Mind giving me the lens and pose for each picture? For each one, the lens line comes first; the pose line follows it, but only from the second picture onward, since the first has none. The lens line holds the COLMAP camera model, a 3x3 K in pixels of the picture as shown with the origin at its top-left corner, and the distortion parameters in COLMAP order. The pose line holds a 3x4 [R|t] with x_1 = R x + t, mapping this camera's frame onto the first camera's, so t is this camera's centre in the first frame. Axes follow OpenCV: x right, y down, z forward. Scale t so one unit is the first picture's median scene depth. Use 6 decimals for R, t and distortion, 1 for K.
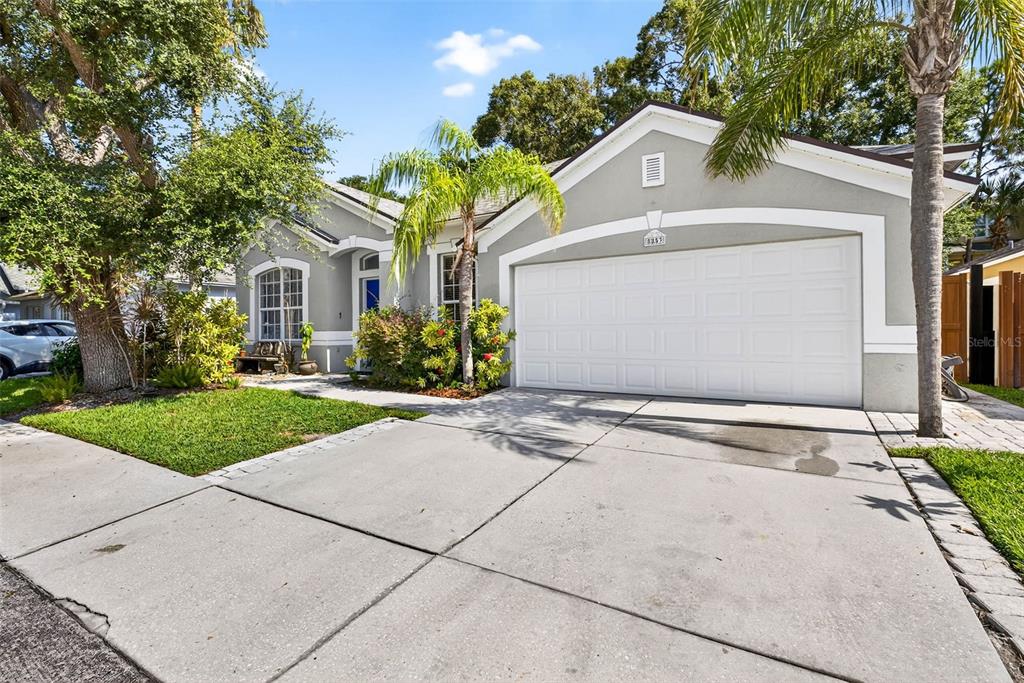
lens RADIAL K [[485.3, 0, 528.0], [0, 485.3, 325.4], [0, 0, 1]] dist [0.006266, -0.001203]
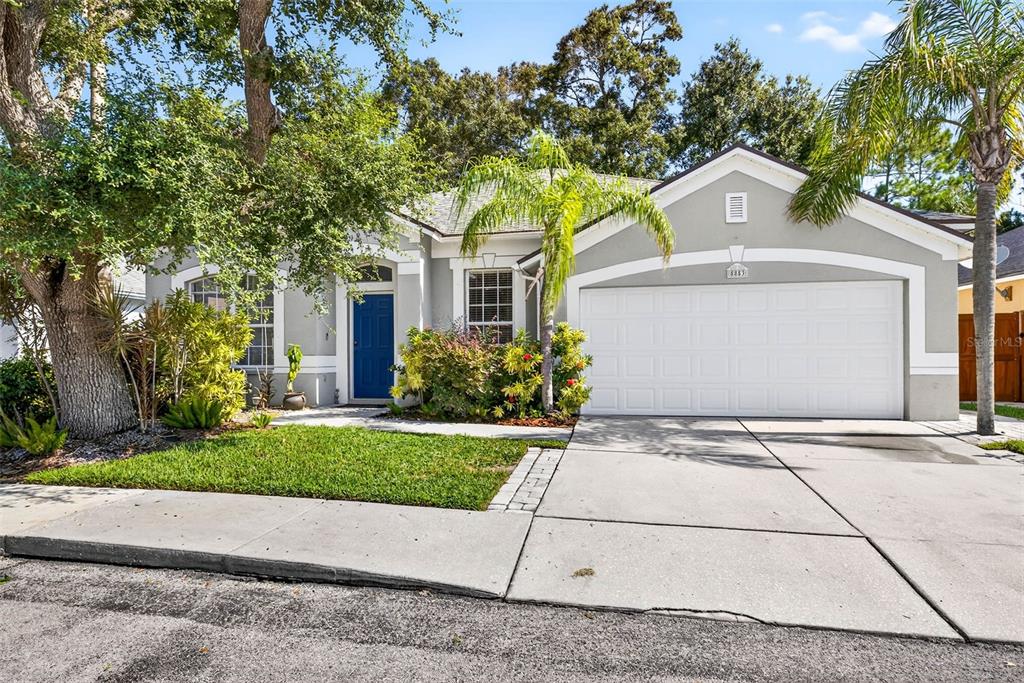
lens RADIAL K [[571.7, 0, 511.4], [0, 571.7, 348.8], [0, 0, 1]] dist [0.003280, 0.000703]
pose [[0.935215, 0.010014, 0.353938, -0.639257], [-0.008012, 0.999943, -0.007120, 0.007193], [-0.353989, 0.003823, 0.935242, -0.012496]]
